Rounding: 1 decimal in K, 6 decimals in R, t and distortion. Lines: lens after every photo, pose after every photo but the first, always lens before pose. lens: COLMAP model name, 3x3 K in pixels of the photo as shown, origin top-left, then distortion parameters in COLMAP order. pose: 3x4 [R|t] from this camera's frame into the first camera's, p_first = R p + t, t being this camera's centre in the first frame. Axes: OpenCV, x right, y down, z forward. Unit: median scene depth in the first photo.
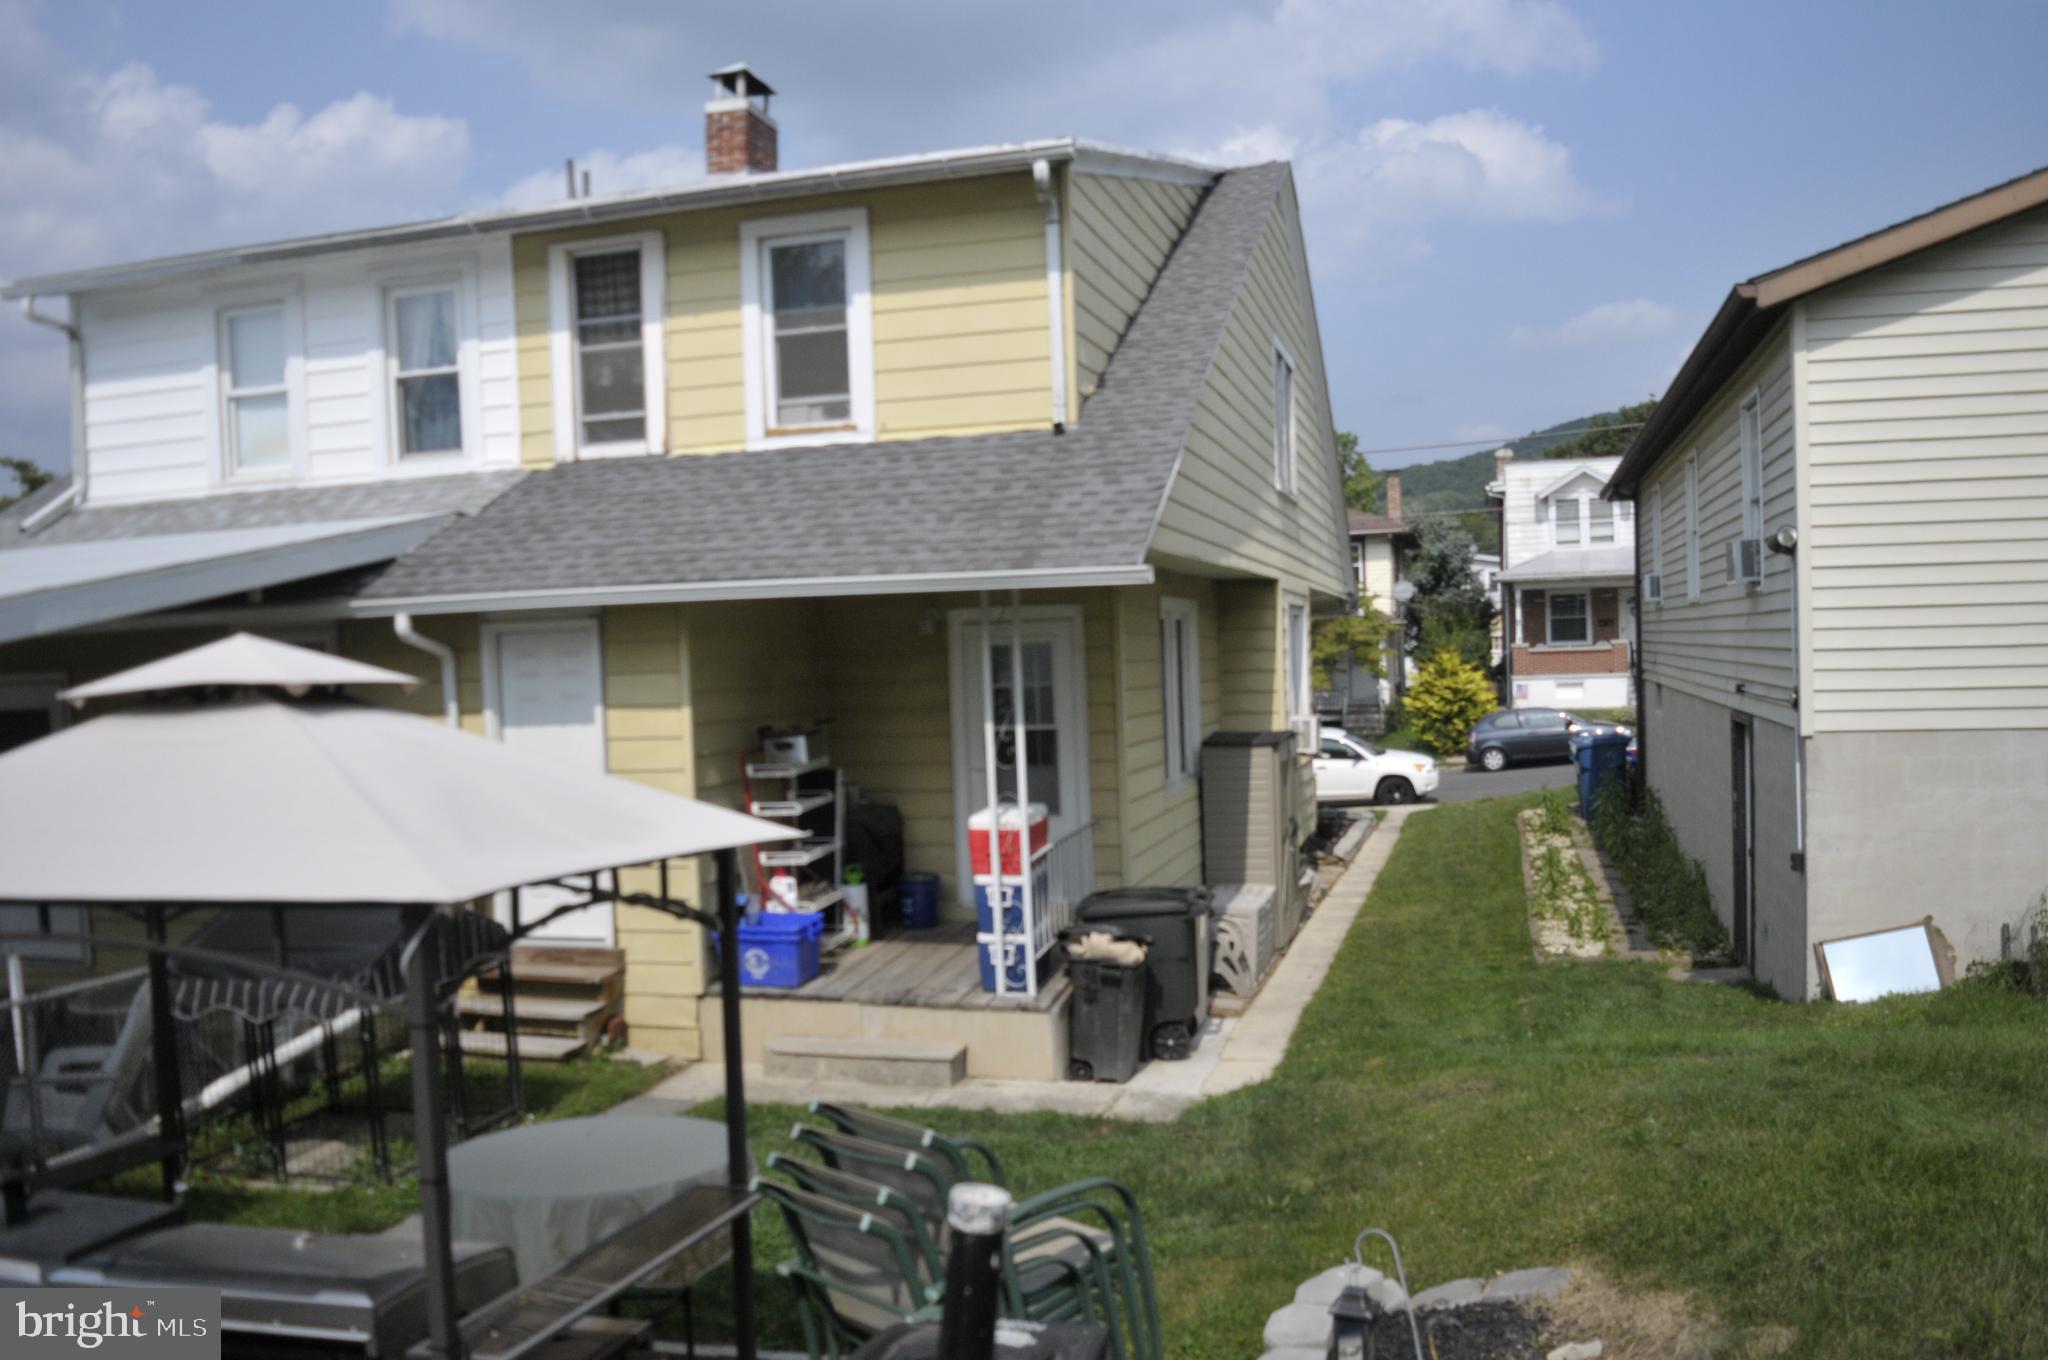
lens RADIAL K [[1638.1, 0, 1064.2], [0, 1638.1, 707.6], [0, 0, 1]] dist [-0.083041, 0.004200]
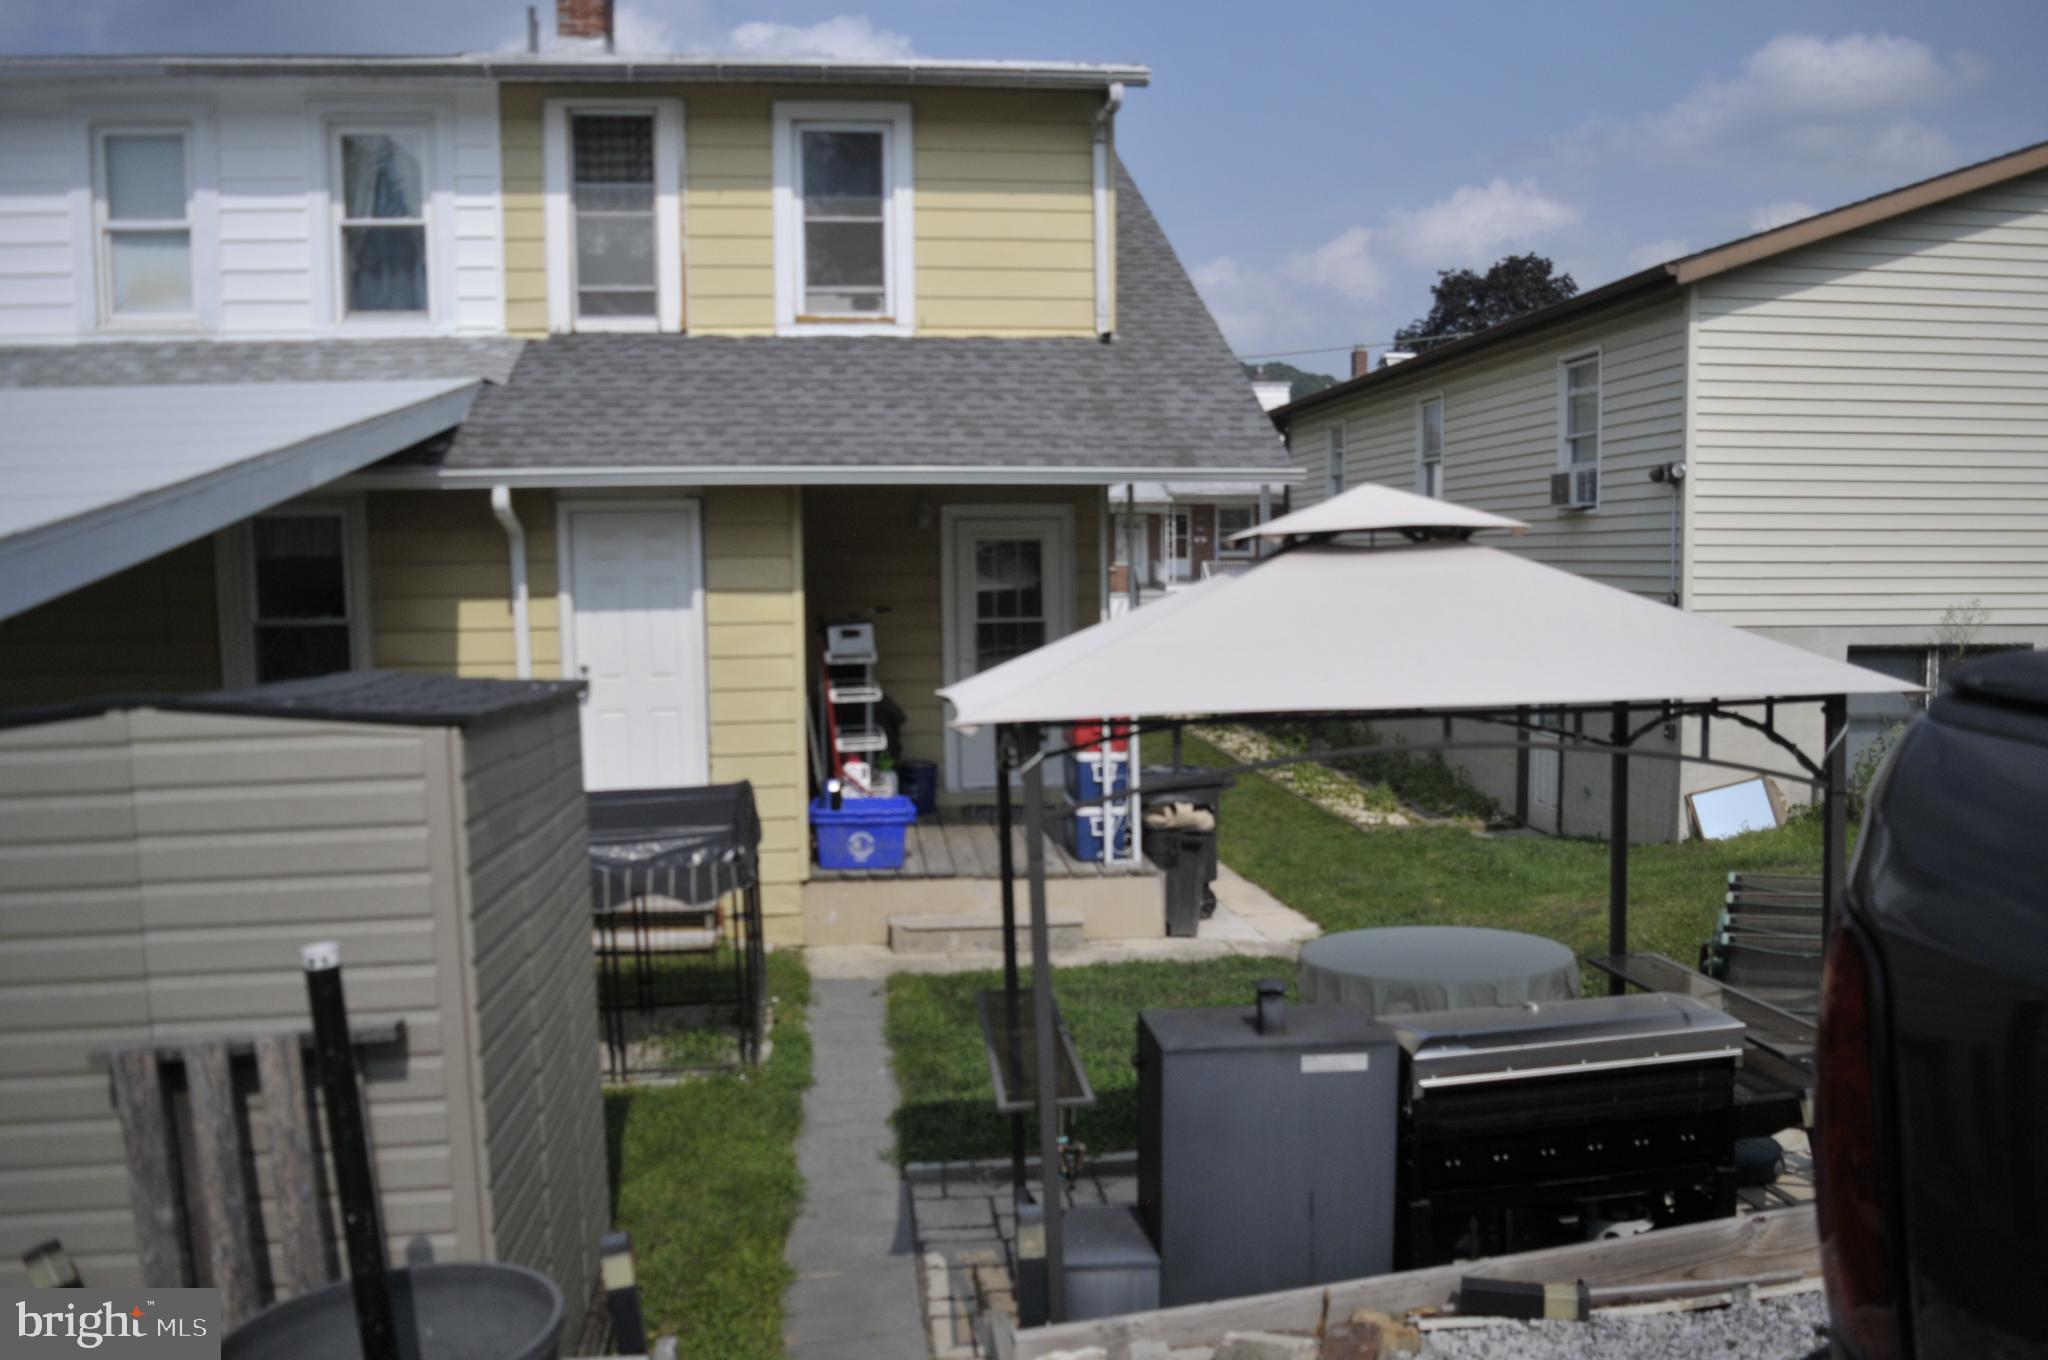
lens RADIAL K [[1638.1, 0, 1064.2], [0, 1638.1, 707.6], [0, 0, 1]] dist [-0.083041, 0.004200]
pose [[0.924187, -0.010712, 0.381789, -0.413634], [-0.007067, 0.998956, 0.045134, 0.021545], [-0.381874, -0.044410, 0.923147, 0.014912]]
